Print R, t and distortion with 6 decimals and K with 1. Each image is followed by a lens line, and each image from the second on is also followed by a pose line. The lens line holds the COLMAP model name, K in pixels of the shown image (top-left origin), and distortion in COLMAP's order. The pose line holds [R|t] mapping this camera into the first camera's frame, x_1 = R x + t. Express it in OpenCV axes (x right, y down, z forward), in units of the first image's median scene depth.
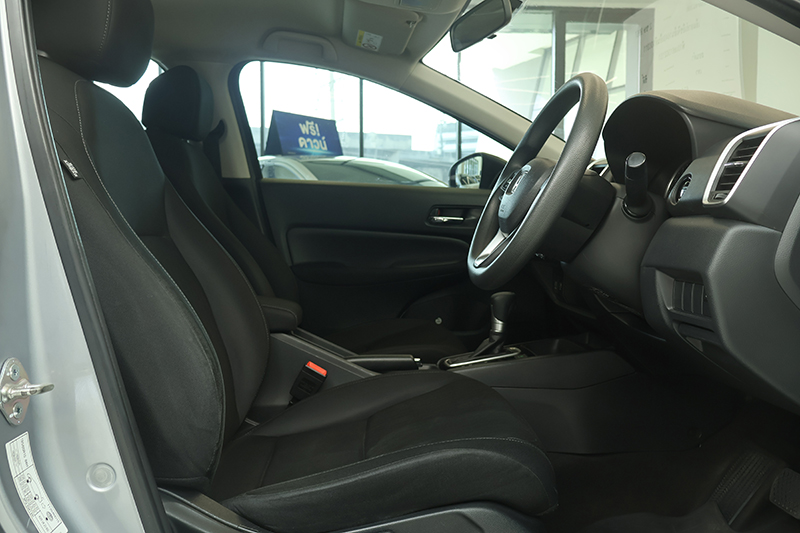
lens RADIAL K [[669.5, 0, 400.0], [0, 669.5, 266.5], [0, 0, 1]] dist [-0.003928, 0.003685]
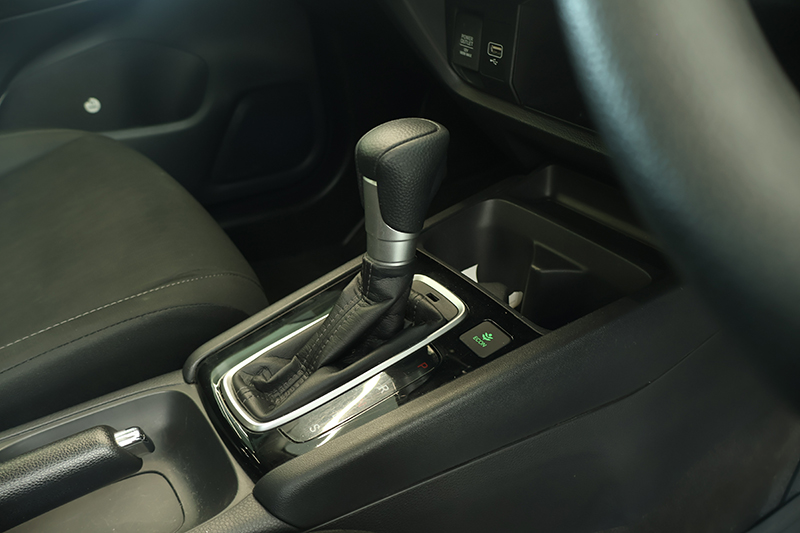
lens RADIAL K [[669.5, 0, 400.0], [0, 669.5, 266.5], [0, 0, 1]] dist [-0.003928, 0.003685]
pose [[0.866327, -0.253657, 0.430274, 0.024104], [0.032976, 0.888616, 0.457465, -0.033952], [-0.498388, -0.382126, 0.778197, 0.773271]]
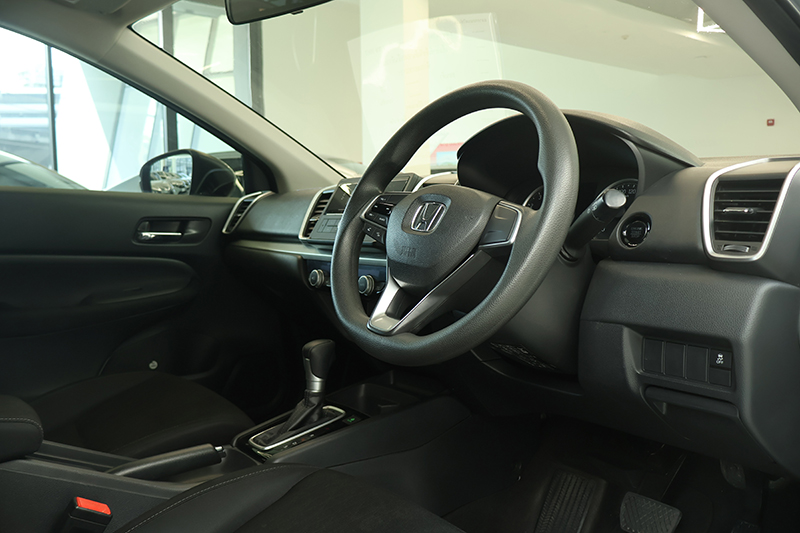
lens RADIAL K [[674.7, 0, 399.6], [0, 674.7, 271.8], [0, 0, 1]] dist [-0.006397, 0.002202]
pose [[0.831807, -0.065369, 0.551203, -0.199586], [0.049340, 0.997818, 0.043877, -0.073613], [-0.552868, -0.009301, 0.833217, 0.285953]]
